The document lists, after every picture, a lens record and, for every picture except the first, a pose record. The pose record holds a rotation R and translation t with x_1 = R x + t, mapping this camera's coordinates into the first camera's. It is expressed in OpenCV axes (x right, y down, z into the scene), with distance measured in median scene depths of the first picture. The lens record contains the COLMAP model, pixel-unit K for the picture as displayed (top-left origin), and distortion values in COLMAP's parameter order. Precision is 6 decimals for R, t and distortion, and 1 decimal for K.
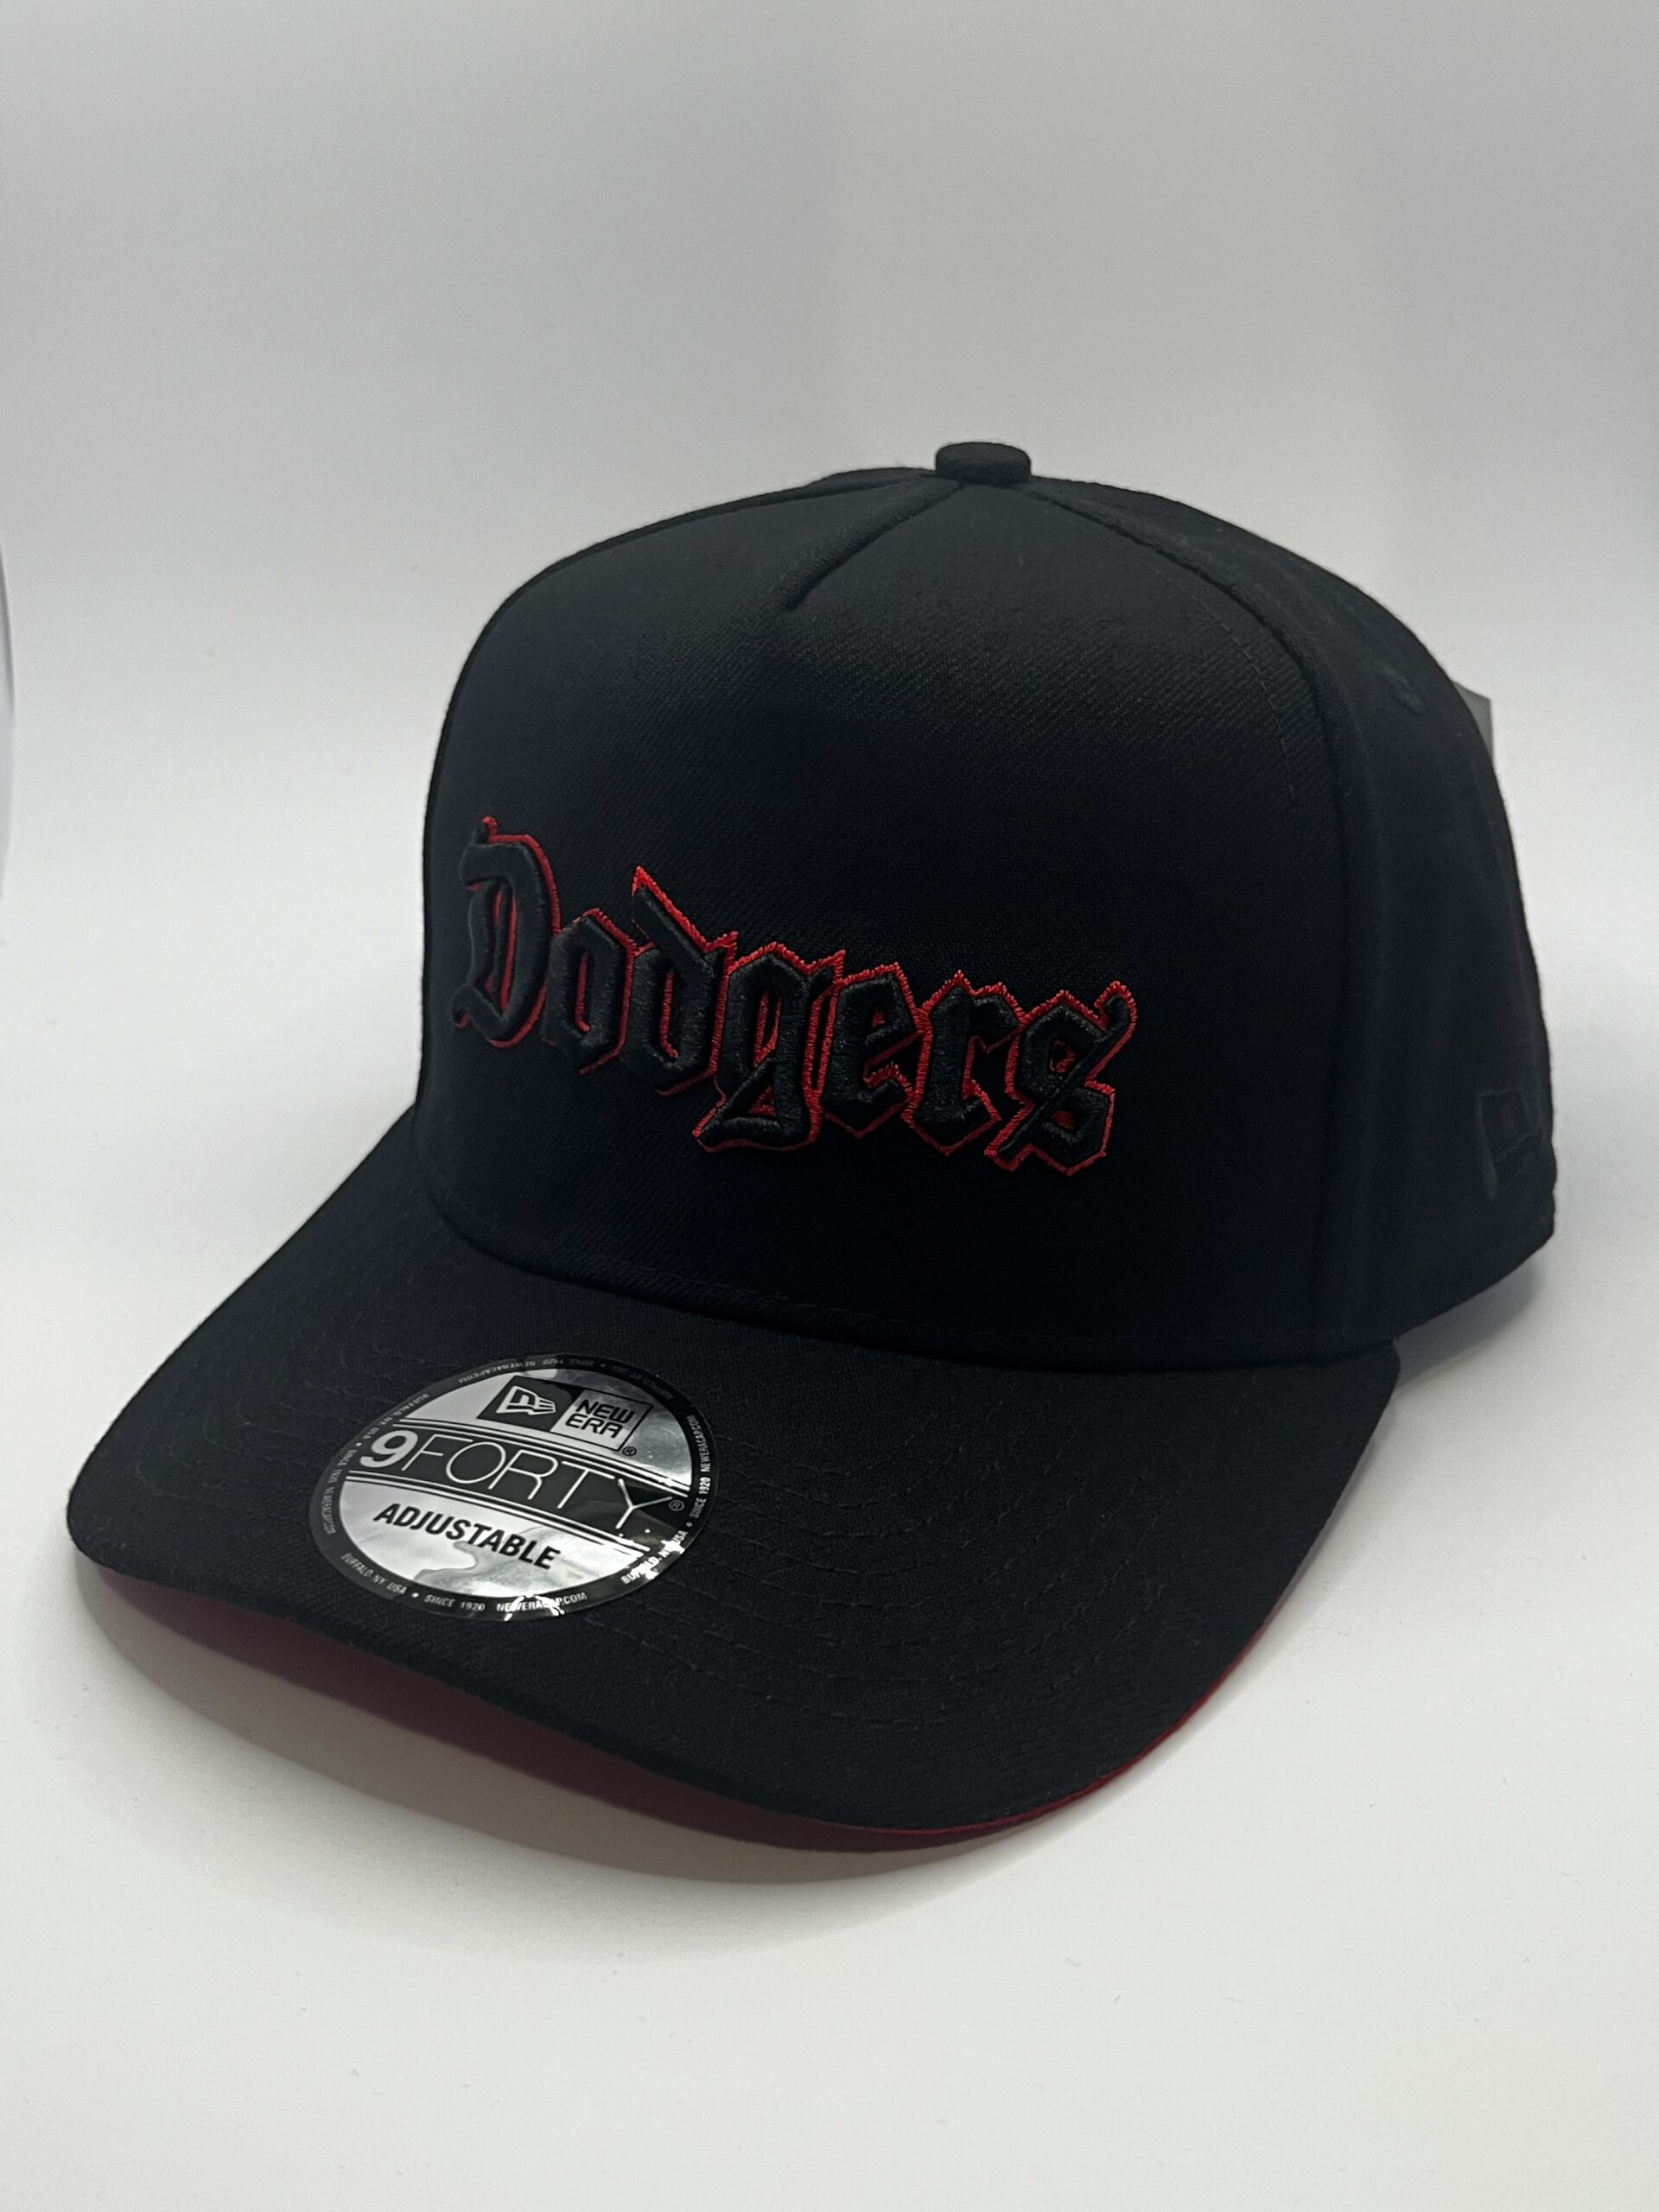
lens RADIAL K [[2215.0, 0, 817.7], [0, 2215.0, 1106.1], [0, 0, 1]] dist [0.079623, -0.000693]
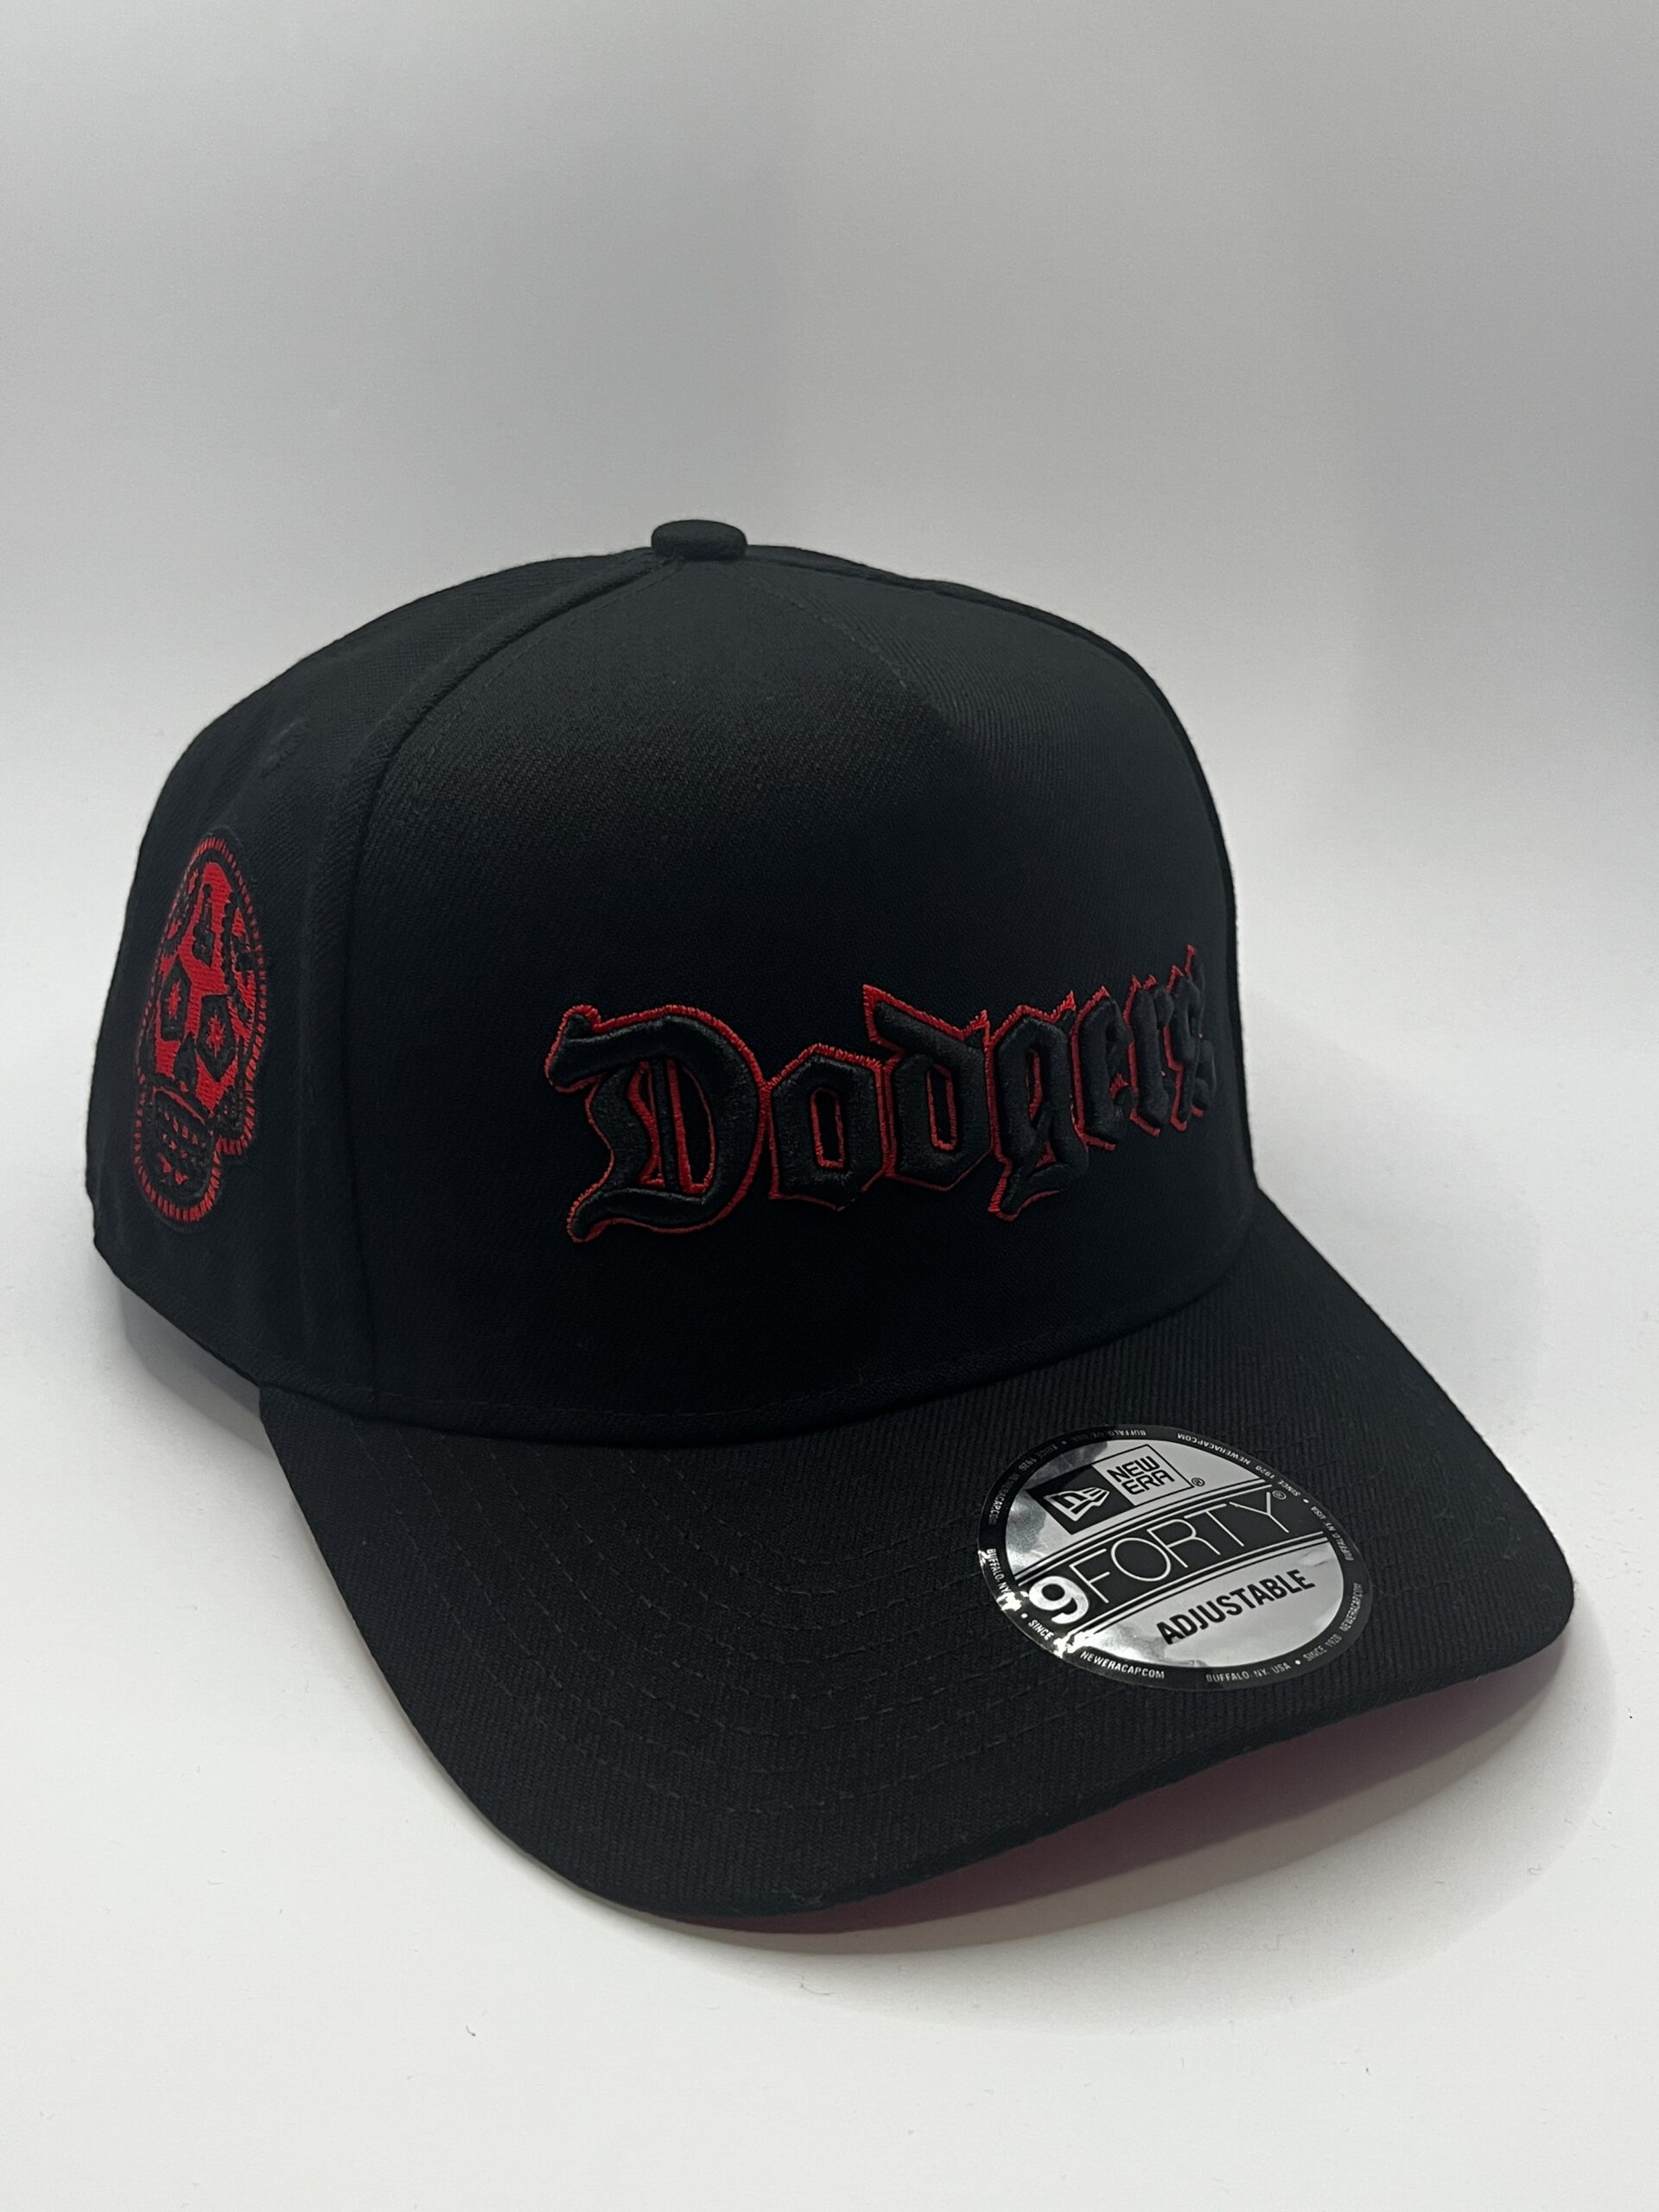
lens RADIAL K [[2215.0, 0, 817.7], [0, 2215.0, 1106.1], [0, 0, 1]] dist [0.079623, -0.000693]
pose [[0.583141, -0.343020, 0.736399, -0.868027], [0.330864, 0.928176, 0.170347, -0.241402], [-0.741941, 0.144312, 0.654750, 0.387601]]
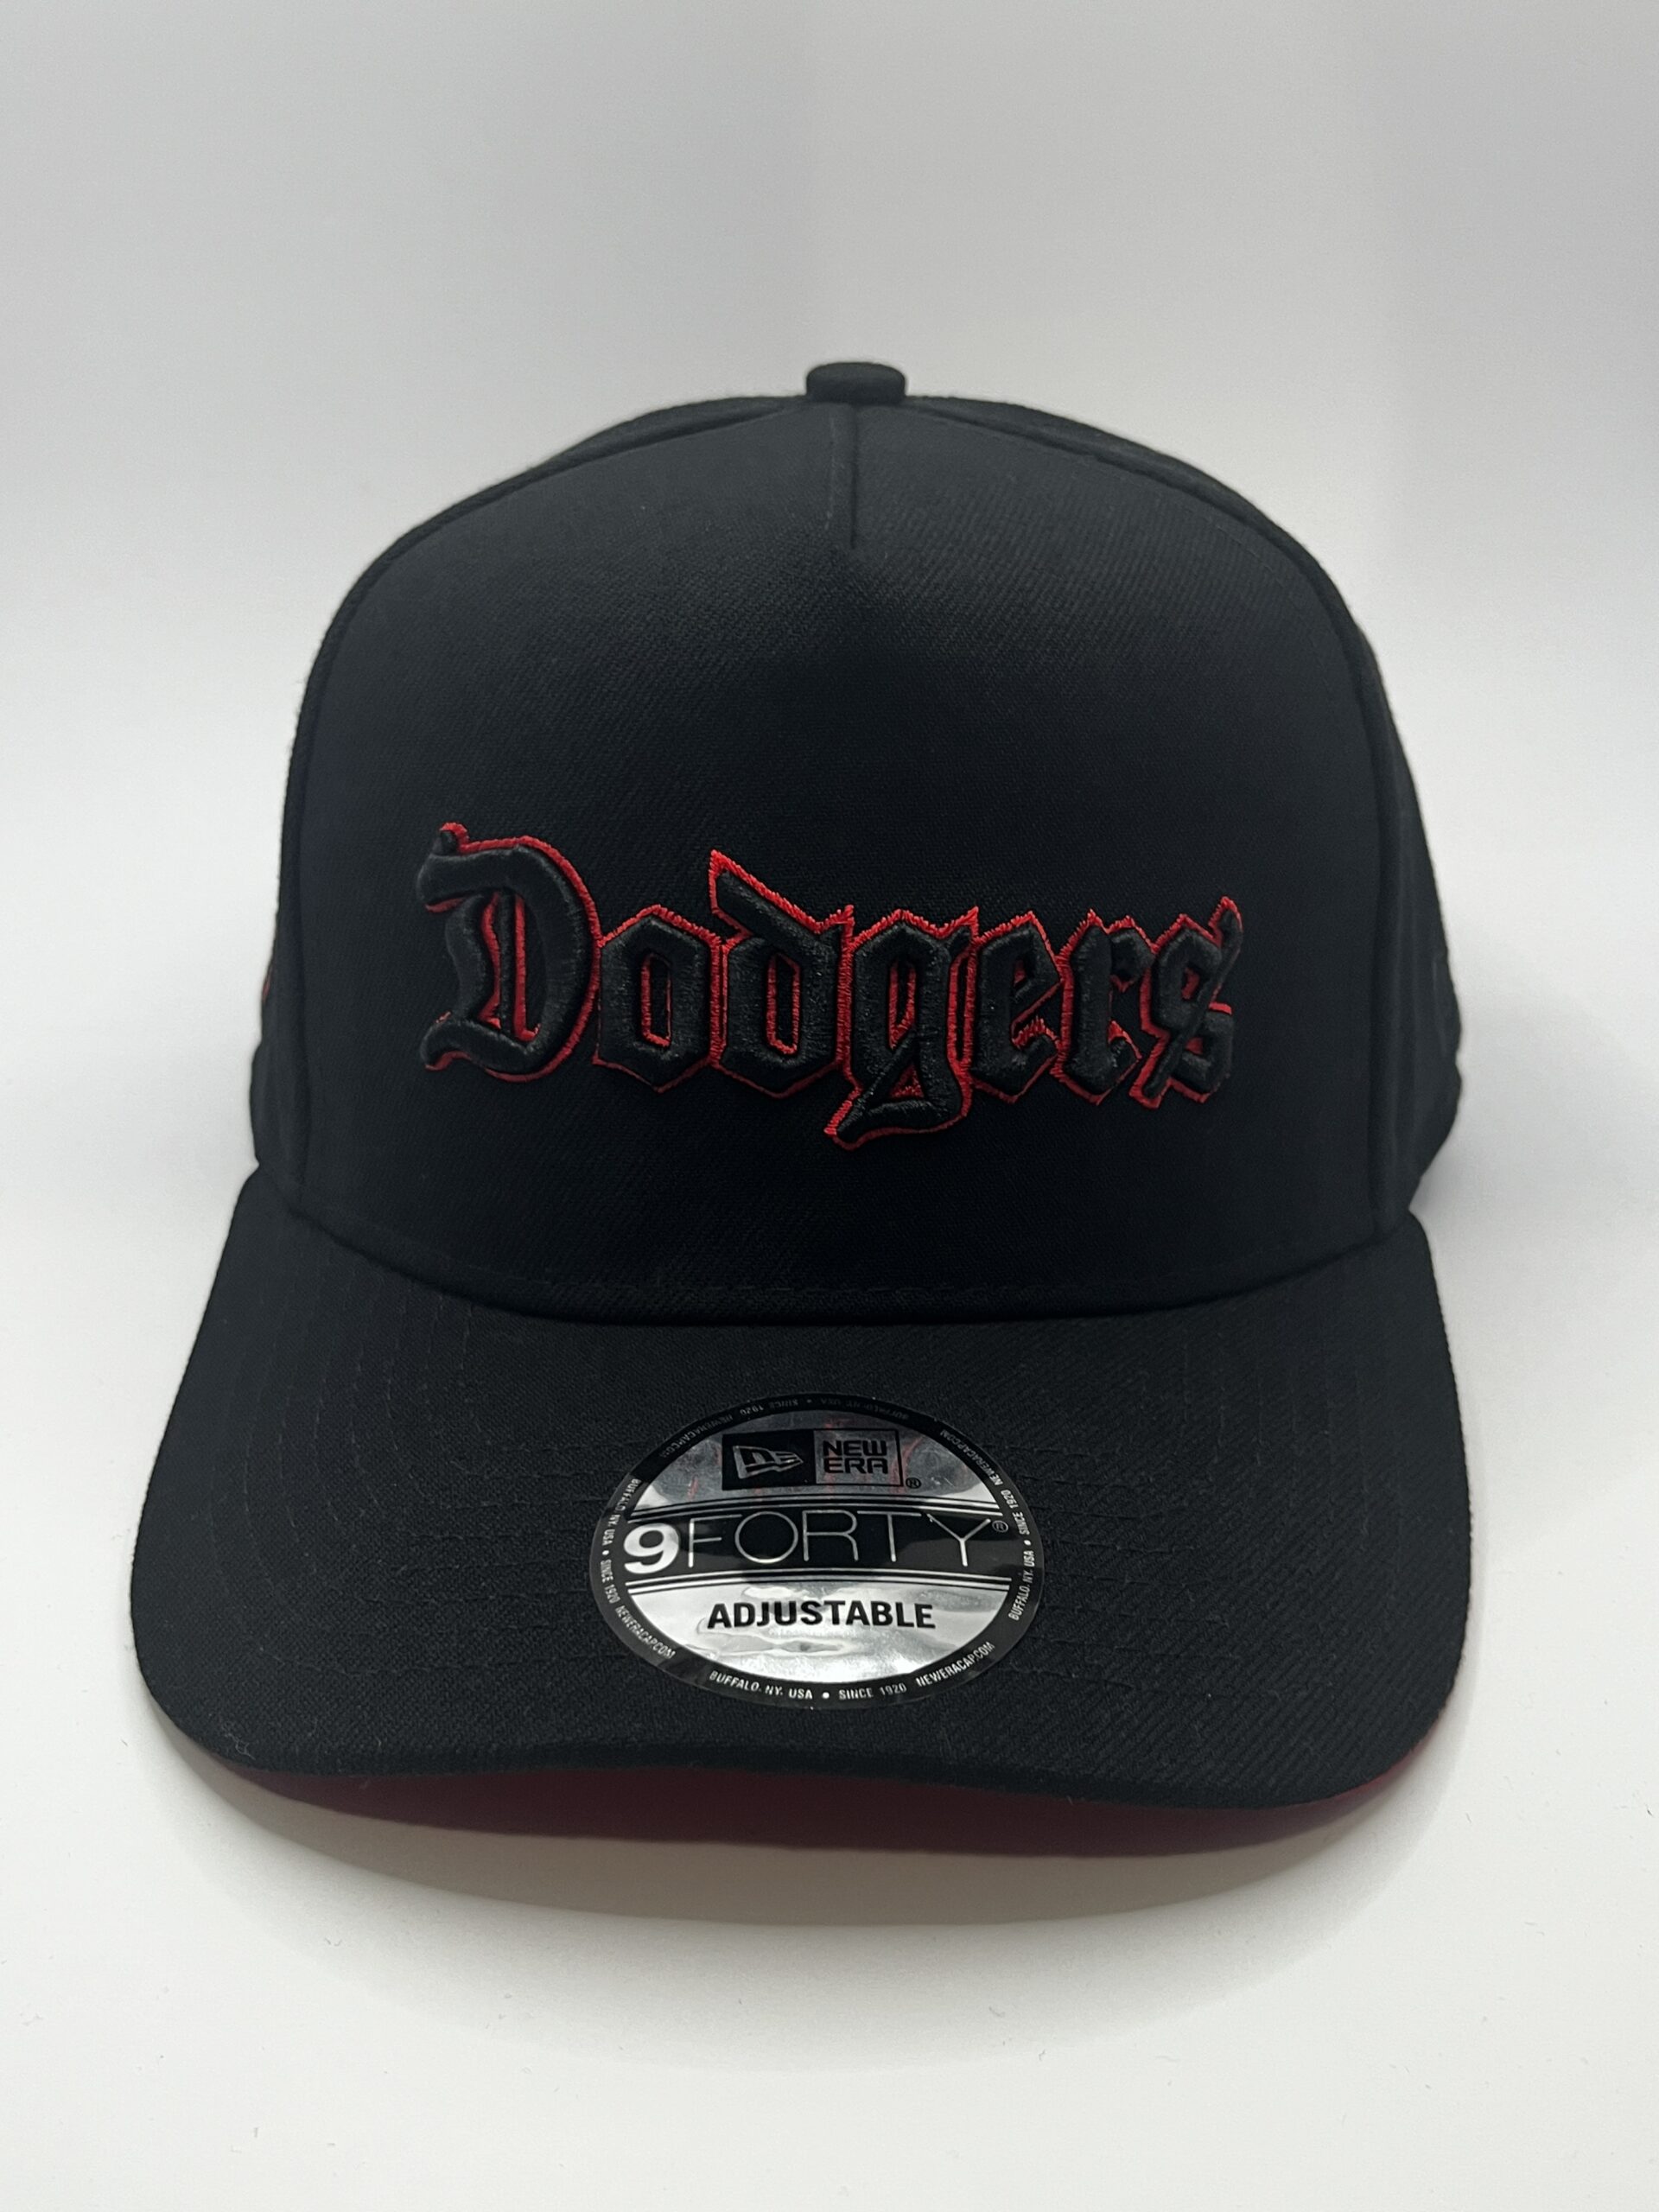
lens RADIAL K [[2215.0, 0, 817.7], [0, 2215.0, 1106.1], [0, 0, 1]] dist [0.079623, -0.000693]
pose [[0.909864, -0.180082, 0.373789, -0.408734], [0.172150, 0.983545, 0.054806, -0.050080], [-0.377508, 0.014482, 0.925893, 0.161342]]
